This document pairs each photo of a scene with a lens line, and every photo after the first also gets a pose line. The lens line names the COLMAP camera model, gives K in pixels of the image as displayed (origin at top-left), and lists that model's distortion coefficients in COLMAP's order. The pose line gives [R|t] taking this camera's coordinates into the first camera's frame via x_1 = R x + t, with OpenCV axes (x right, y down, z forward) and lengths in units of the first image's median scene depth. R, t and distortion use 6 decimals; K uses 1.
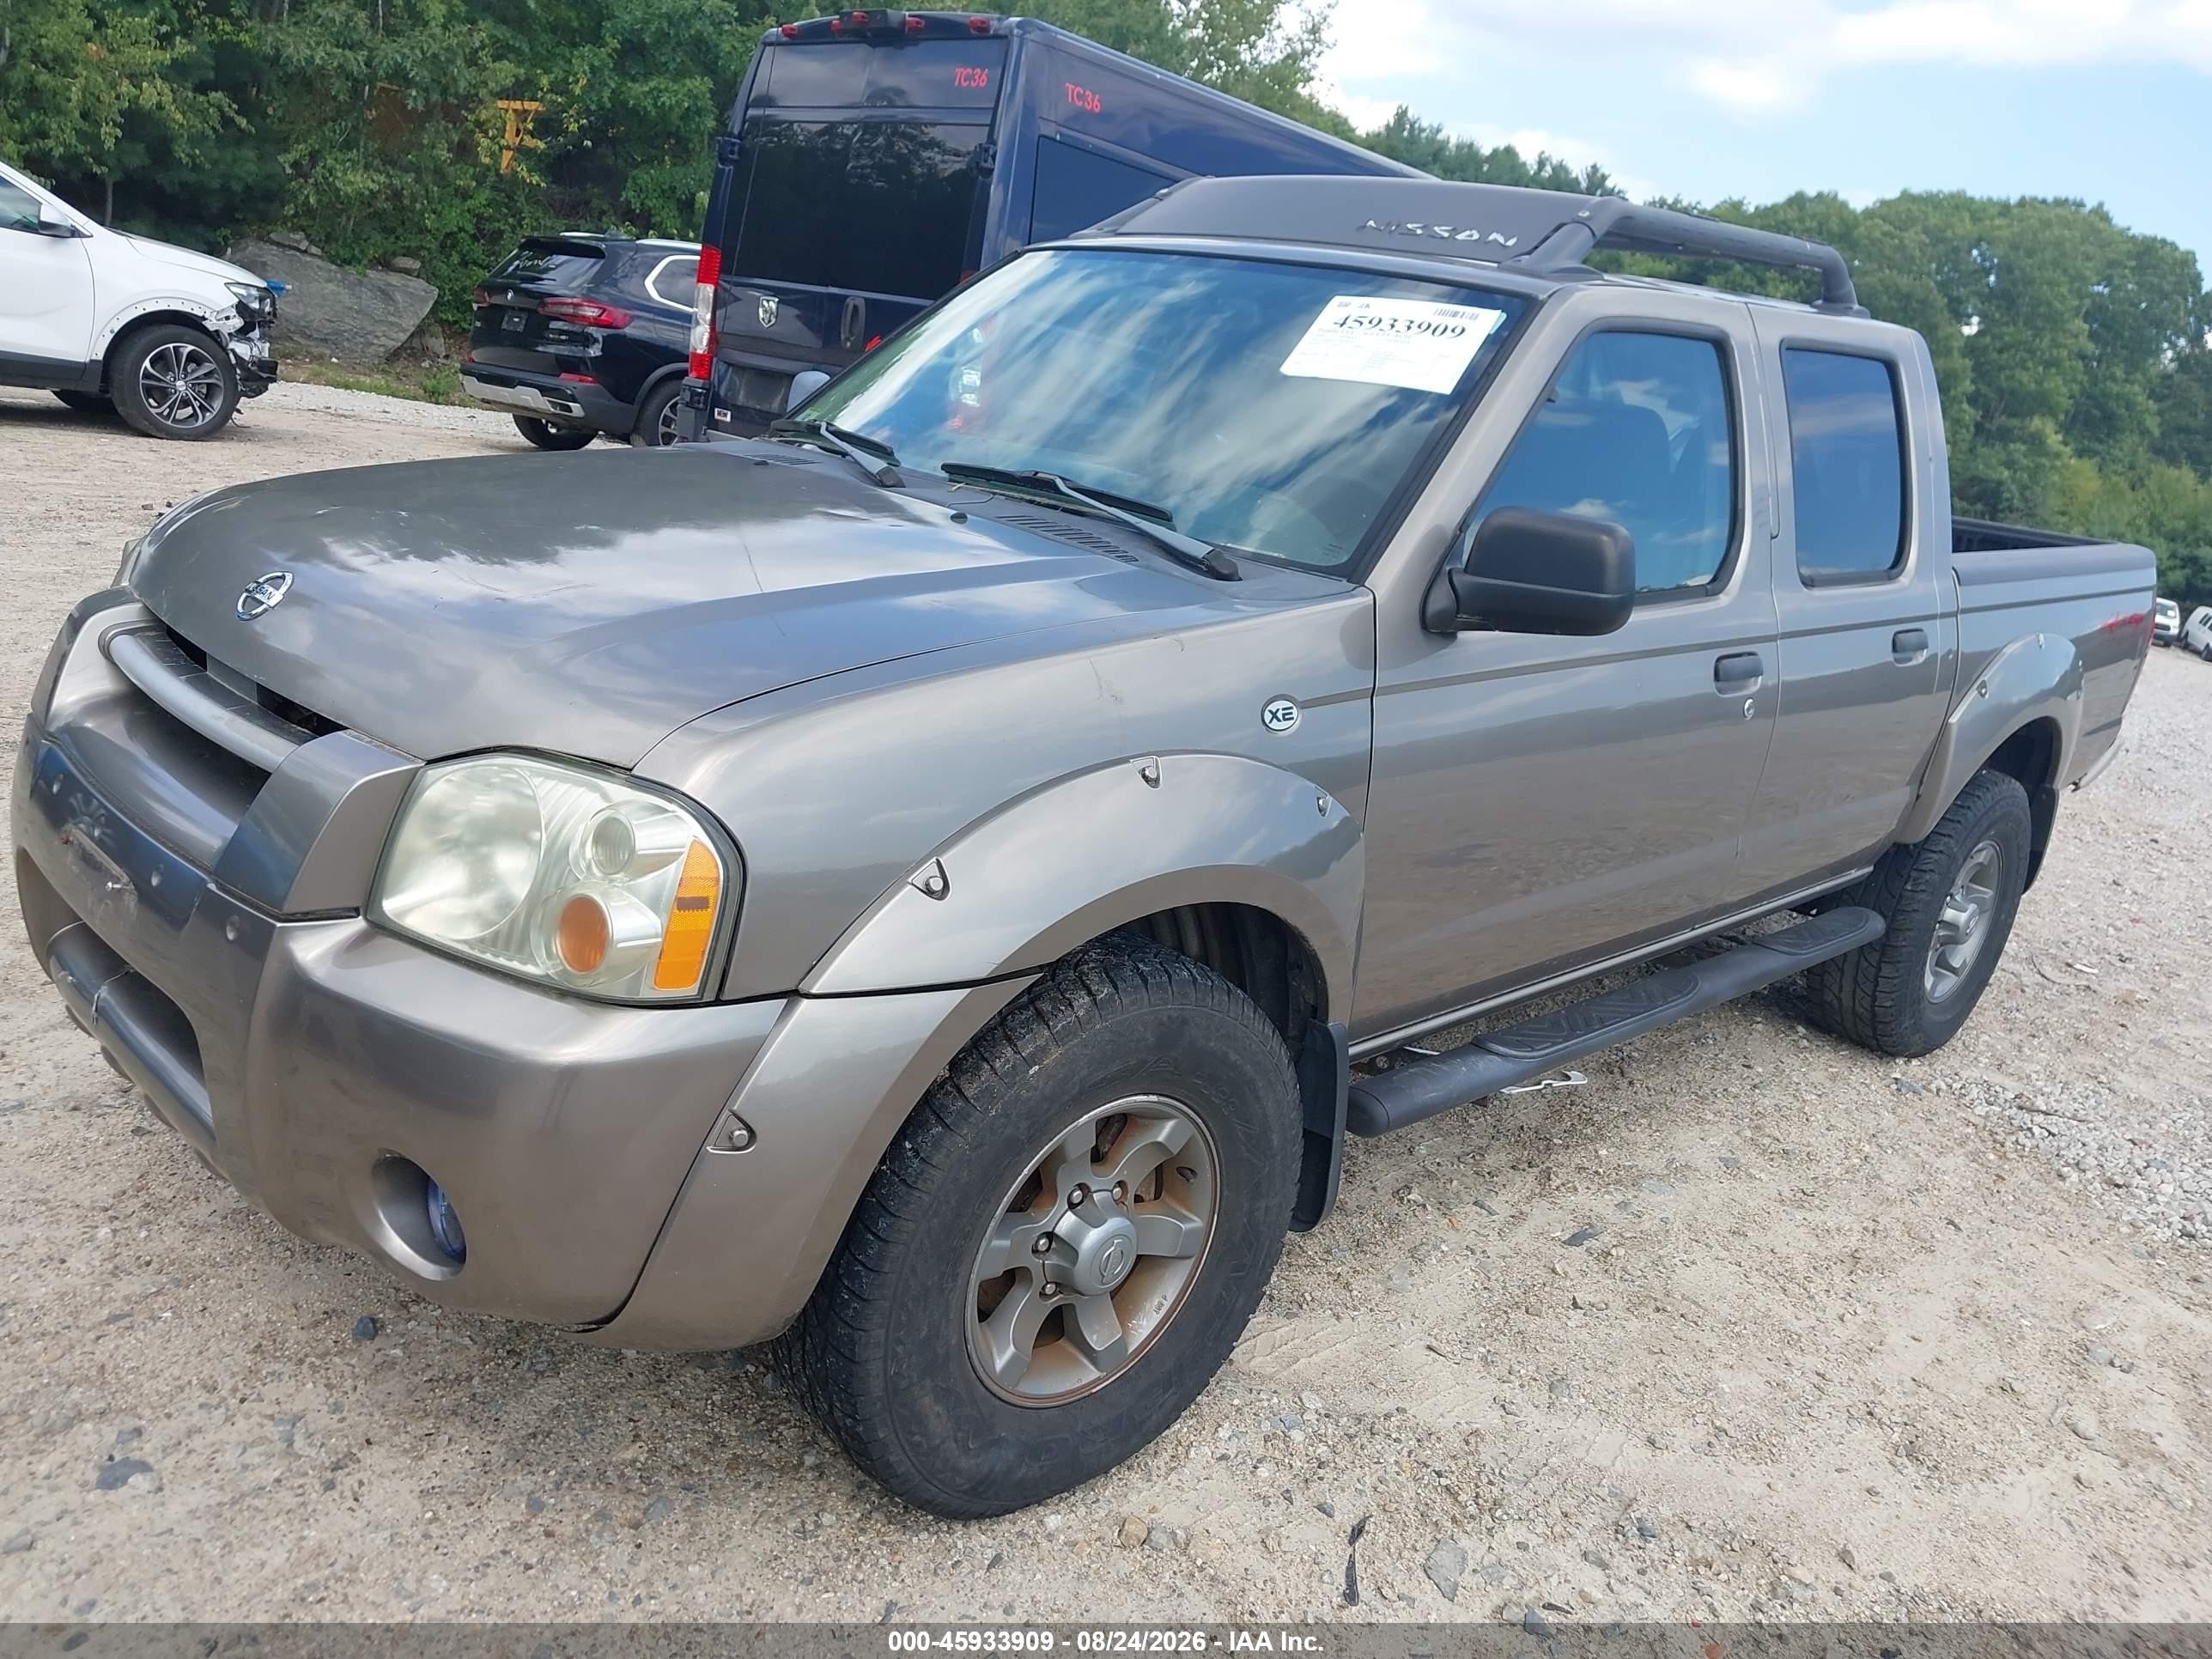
lens RADIAL K [[1781.2, 0, 1104.4], [0, 1781.2, 836.4], [0, 0, 1]] dist [0.025770, -0.015709]
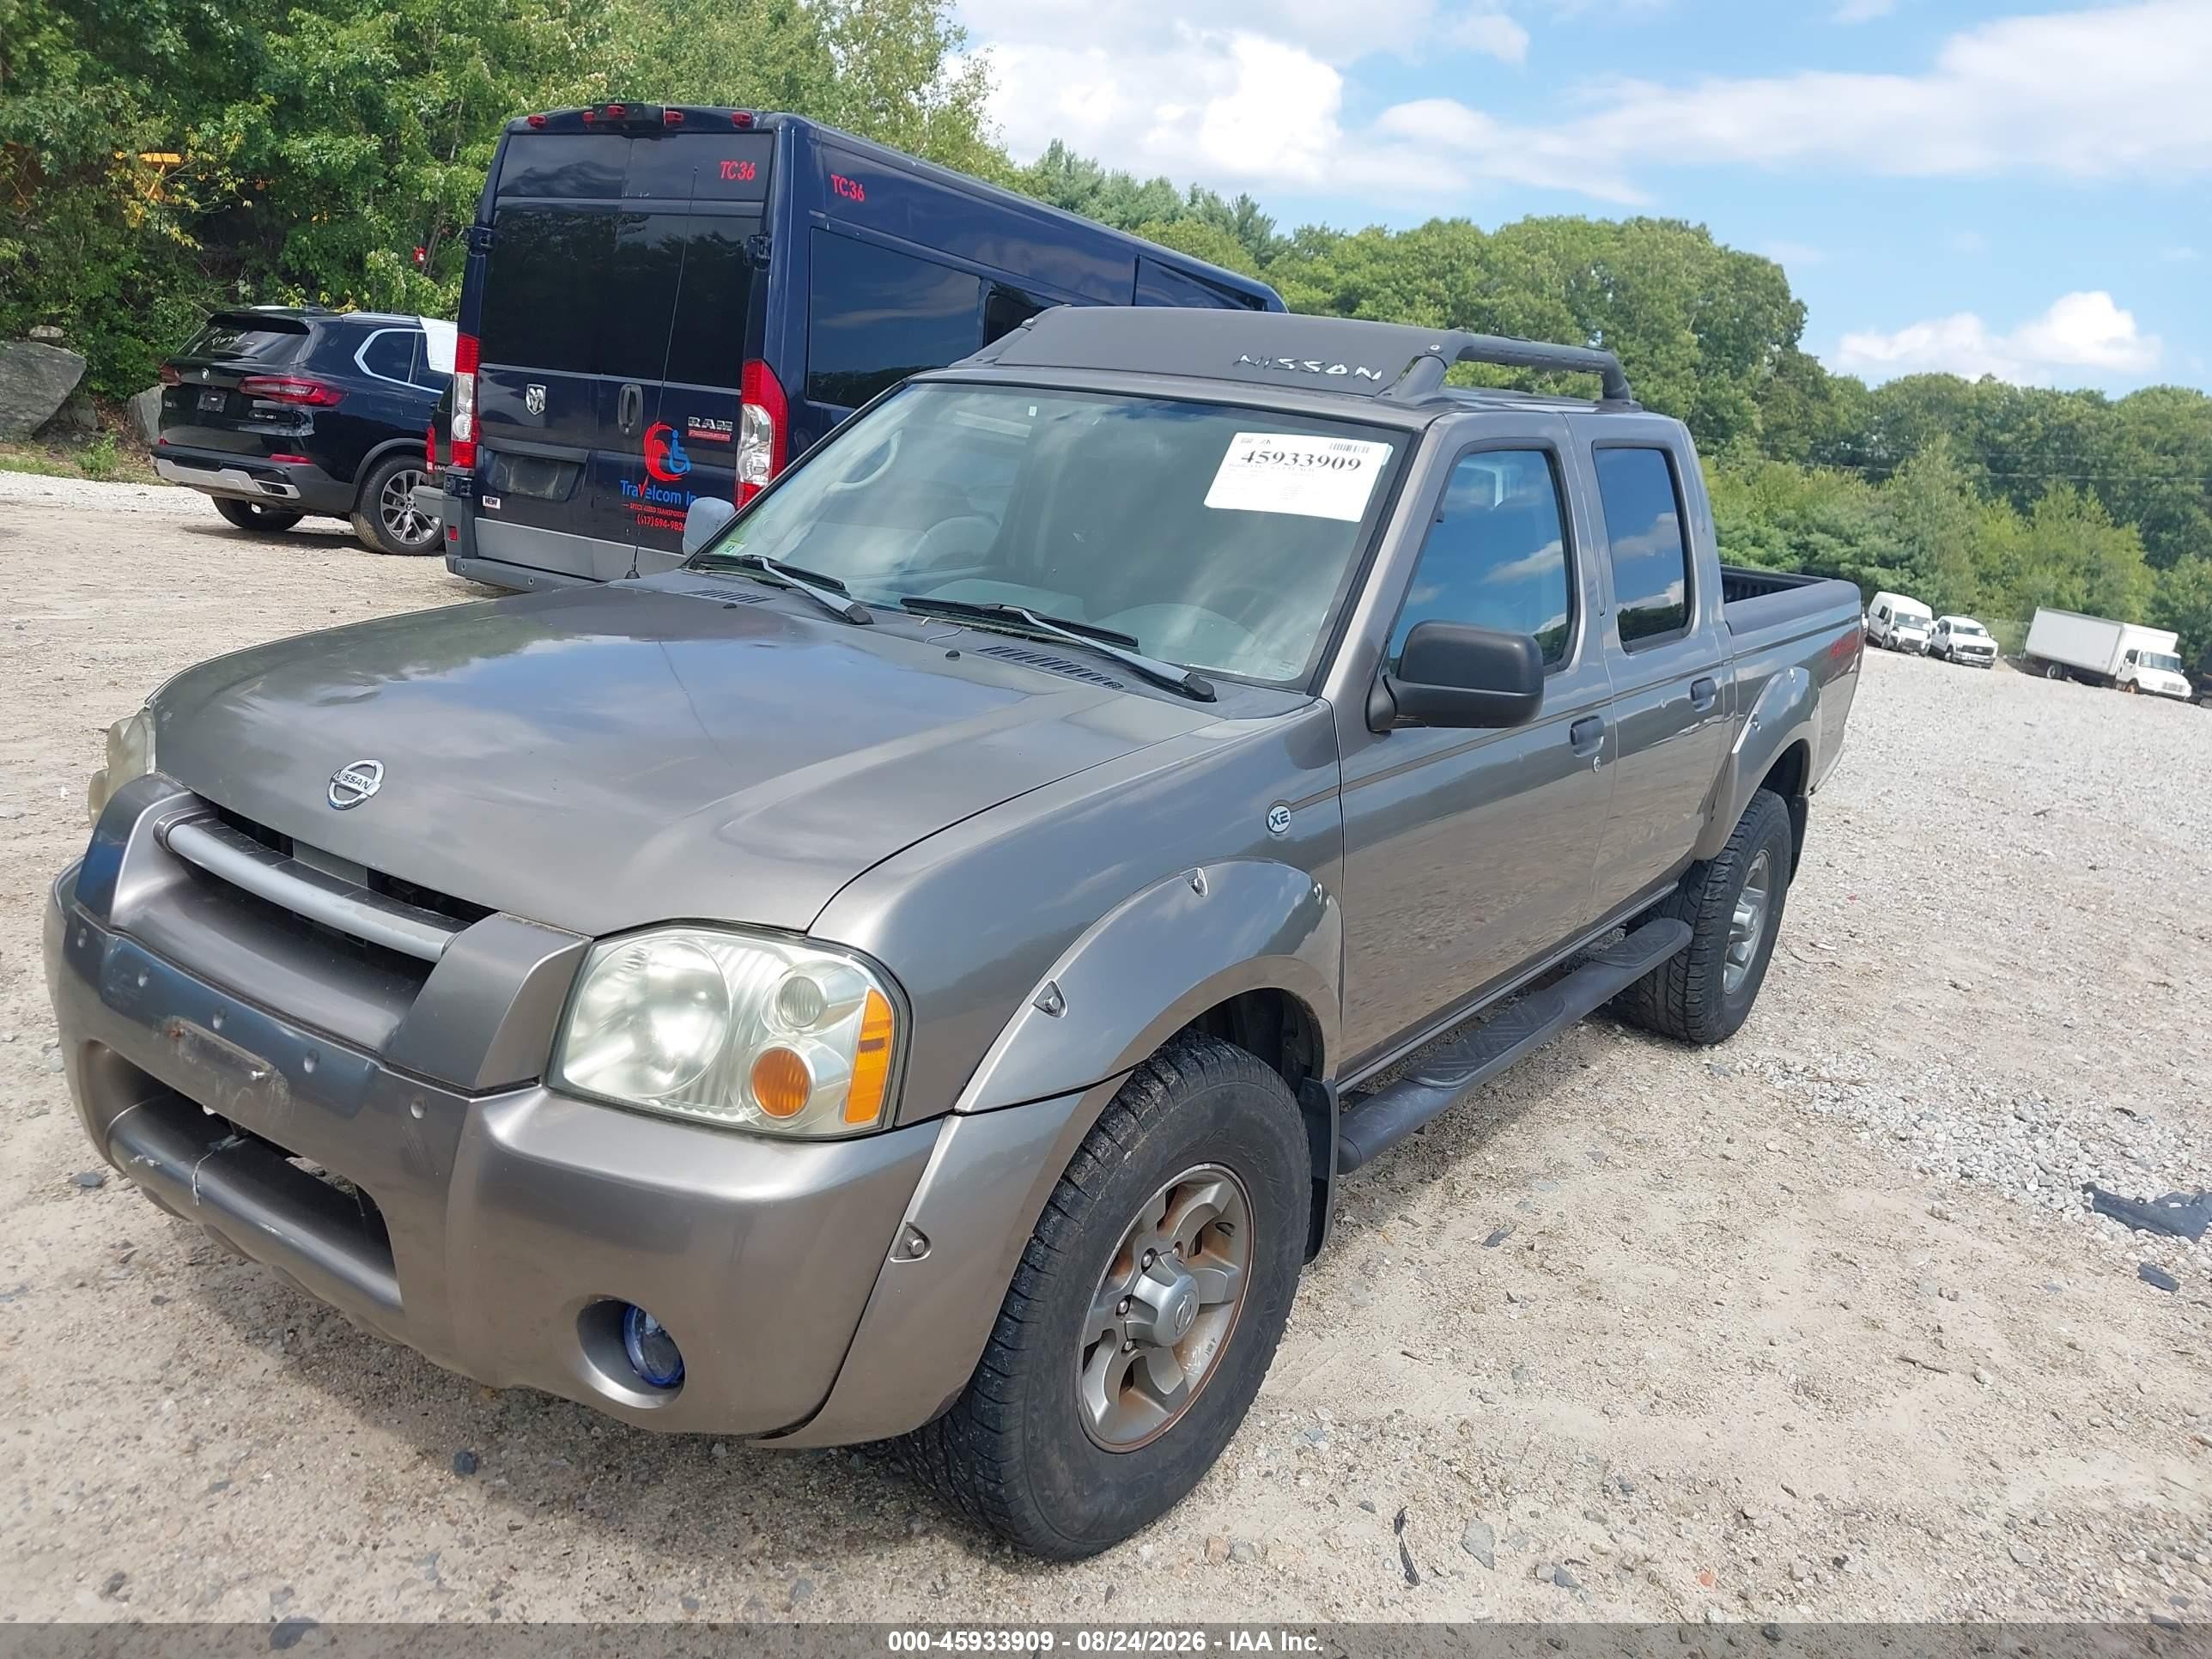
lens RADIAL K [[1781.2, 0, 1103.5], [0, 1781.2, 822.2], [0, 0, 1]] dist [0.025770, -0.015709]
pose [[0.983078, -0.076576, 0.166414, -0.176890], [0.080031, 0.996692, -0.014148, -0.051514], [-0.164780, 0.027227, 0.985954, -0.100834]]
